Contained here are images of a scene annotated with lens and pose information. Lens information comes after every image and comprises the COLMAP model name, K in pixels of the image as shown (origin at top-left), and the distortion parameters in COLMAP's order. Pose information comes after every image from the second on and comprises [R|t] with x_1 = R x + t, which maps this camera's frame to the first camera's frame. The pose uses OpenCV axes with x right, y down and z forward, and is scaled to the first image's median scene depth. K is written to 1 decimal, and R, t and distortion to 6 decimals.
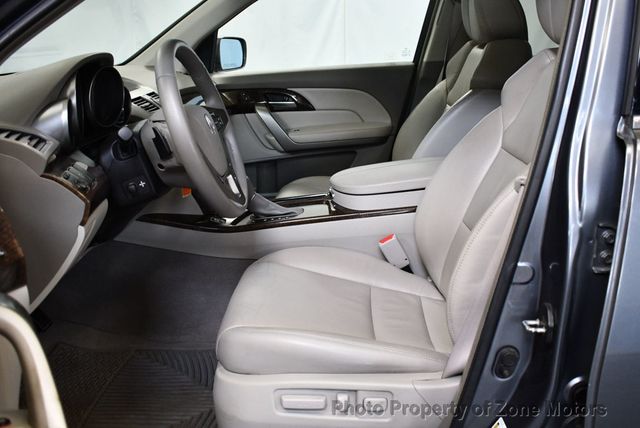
lens RADIAL K [[652.1, 0, 321.6], [0, 652.1, 217.3], [0, 0, 1]] dist [-0.101224, 0.000000]
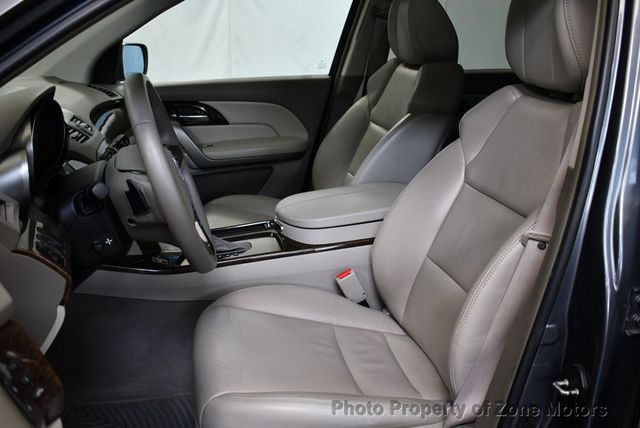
lens RADIAL K [[652.1, 0, 319.4], [0, 652.1, 213.4], [0, 0, 1]] dist [-0.101224, 0.000000]
pose [[0.972523, -0.029310, 0.230953, -0.154811], [0.024729, 0.999436, 0.022704, -0.078713], [-0.231489, -0.016369, 0.972700, 0.067576]]
